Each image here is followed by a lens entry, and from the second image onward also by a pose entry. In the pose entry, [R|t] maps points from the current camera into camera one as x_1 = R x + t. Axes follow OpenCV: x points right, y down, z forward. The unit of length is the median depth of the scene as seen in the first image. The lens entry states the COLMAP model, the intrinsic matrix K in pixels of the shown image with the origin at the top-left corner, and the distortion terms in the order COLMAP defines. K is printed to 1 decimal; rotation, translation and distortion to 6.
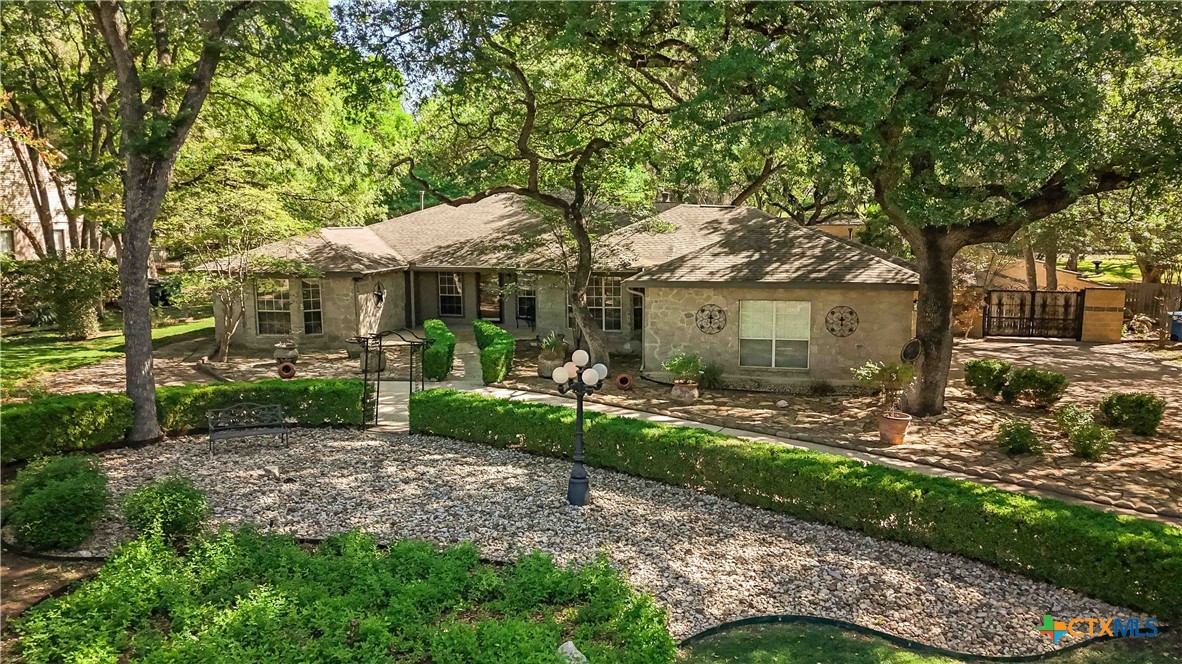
lens RADIAL K [[861.9, 0, 591.0], [0, 861.9, 332.0], [0, 0, 1]] dist [0.003285, 0.000924]
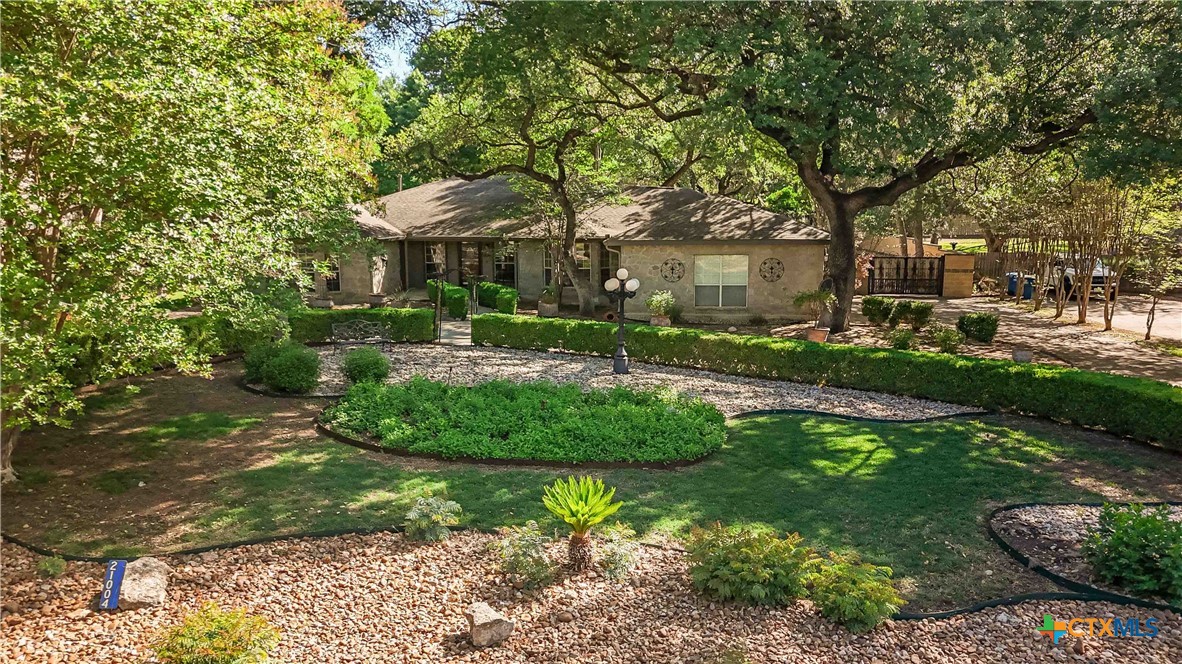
lens RADIAL K [[861.9, 0, 591.0], [0, 861.9, 332.0], [0, 0, 1]] dist [0.003285, 0.000924]
pose [[0.991250, -0.016859, 0.130914, -0.142673], [0.016865, 0.999857, 0.001058, 0.070114], [-0.130913, 0.001159, 0.991393, -0.242485]]
